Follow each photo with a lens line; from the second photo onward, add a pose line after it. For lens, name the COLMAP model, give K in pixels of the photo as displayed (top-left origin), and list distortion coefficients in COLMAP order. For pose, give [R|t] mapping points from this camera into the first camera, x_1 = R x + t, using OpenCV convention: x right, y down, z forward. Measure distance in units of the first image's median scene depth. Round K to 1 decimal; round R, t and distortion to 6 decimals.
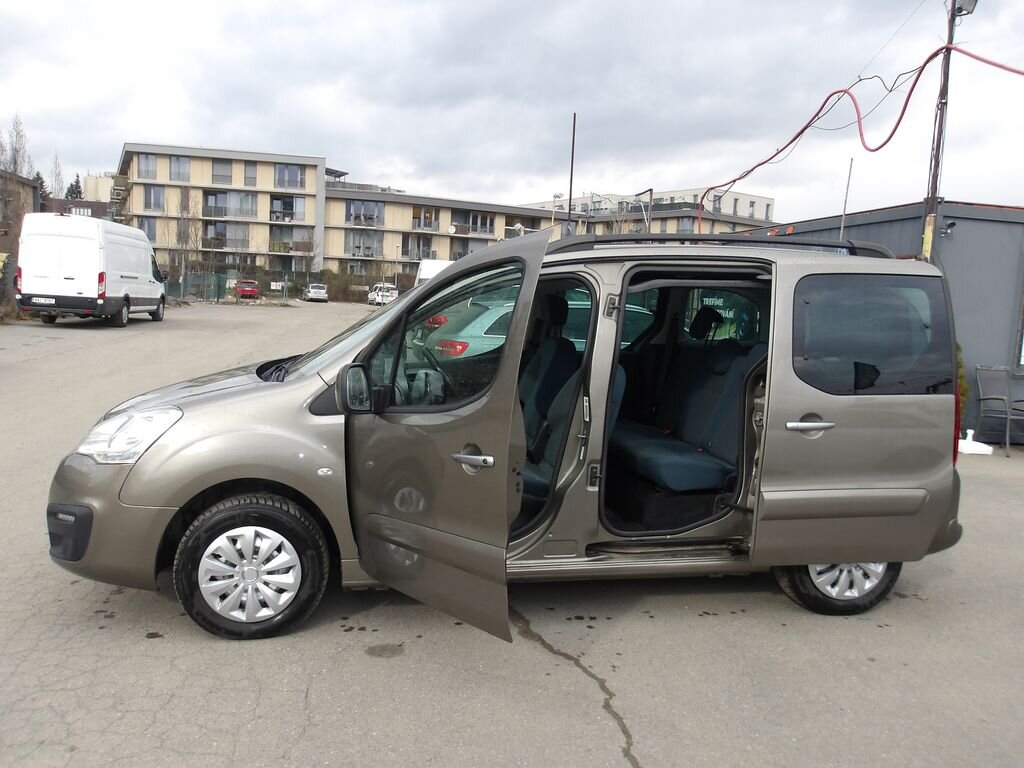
lens RADIAL K [[888.3, 0, 508.6], [0, 888.3, 387.8], [0, 0, 1]] dist [-0.002358, 0.017622]
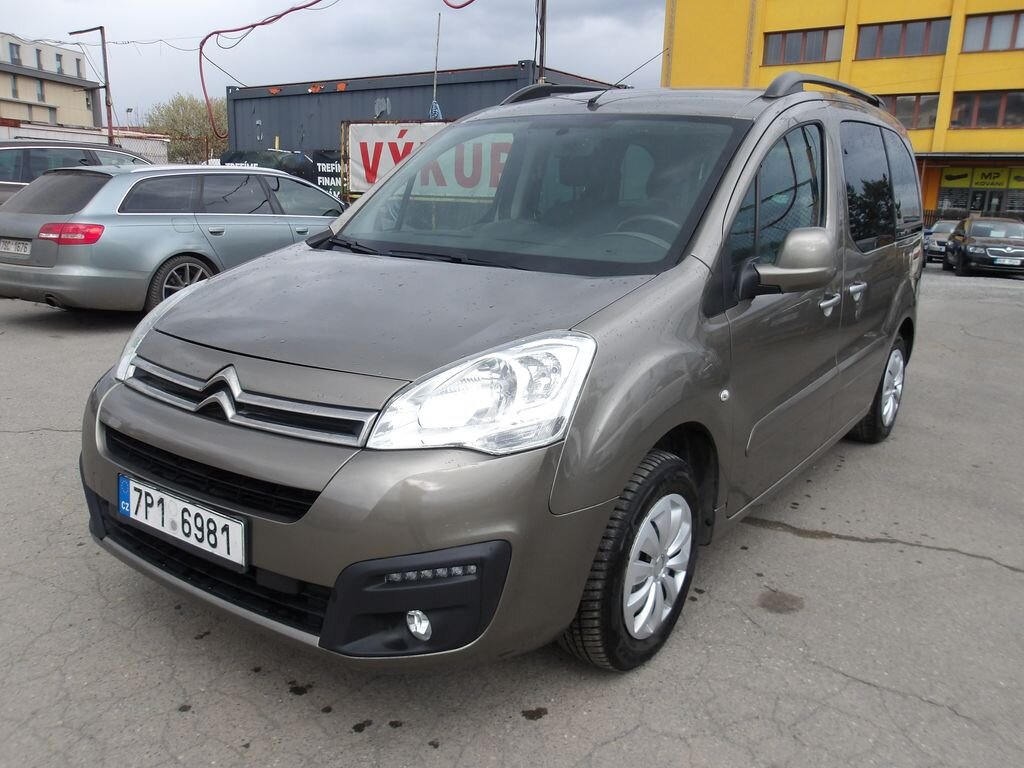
lens RADIAL K [[888.3, 0, 508.6], [0, 888.3, 387.8], [0, 0, 1]] dist [-0.002358, 0.017622]
pose [[0.712139, -0.178988, 0.678838, -0.317874], [0.082027, 0.981544, 0.172750, -0.018131], [-0.697230, -0.067339, 0.713678, 0.243016]]
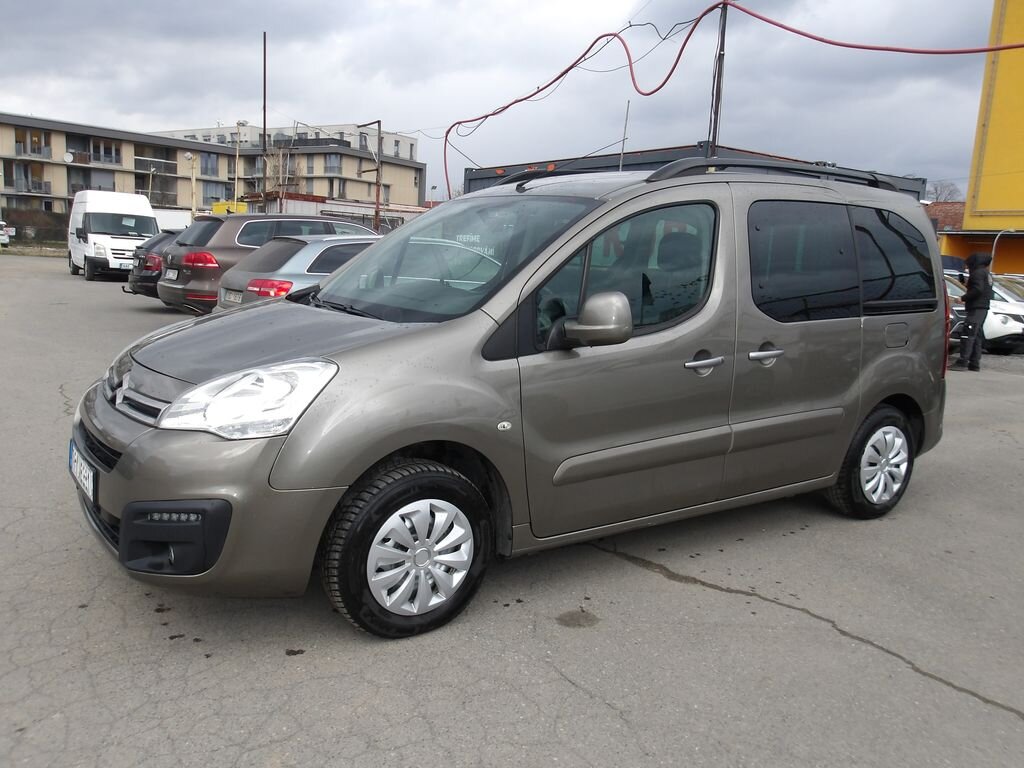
lens RADIAL K [[891.5, 0, 505.9], [0, 891.5, 378.3], [0, 0, 1]] dist [0.000543, 0.001748]
pose [[0.910875, -0.063012, 0.407844, -0.216783], [0.040477, 0.997150, 0.063660, -0.001914], [-0.410693, -0.041478, 0.910830, 0.088414]]
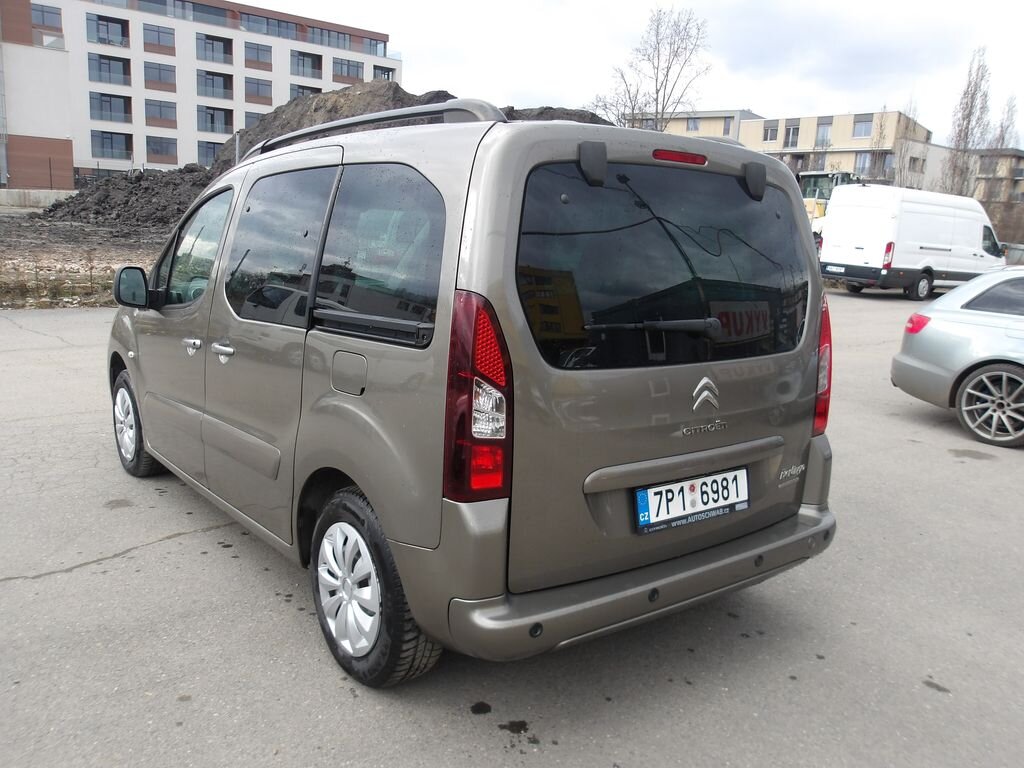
lens RADIAL K [[888.3, 0, 508.6], [0, 888.3, 387.8], [0, 0, 1]] dist [-0.002358, 0.017622]
pose [[0.451290, 0.144564, -0.880590, 0.449046], [-0.131532, 0.986789, 0.094590, -0.017083], [0.882631, 0.073138, 0.464342, 0.352344]]
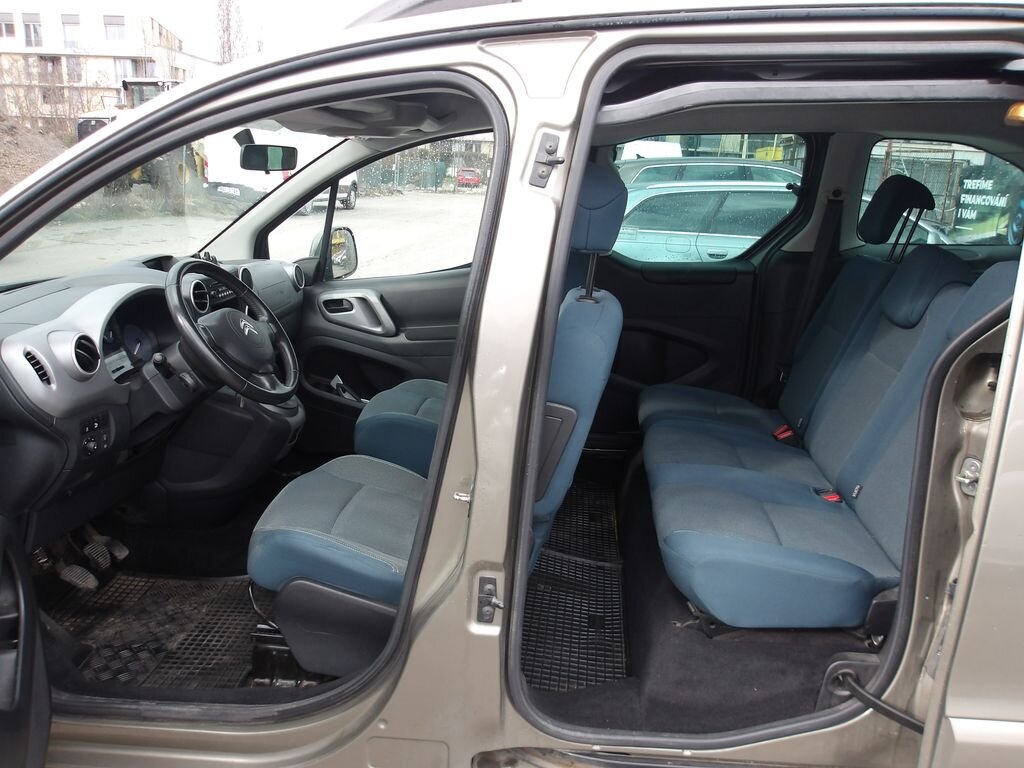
lens RADIAL K [[866.5, 0, 512.0], [0, 866.5, 384.0], [0, 0, 1]] dist [0.003770, 0.010473]
pose [[0.962216, 0.057459, -0.266155, 0.086153], [-0.024877, 0.991944, 0.124209, -0.018444], [0.271148, -0.112895, 0.955894, 0.273591]]
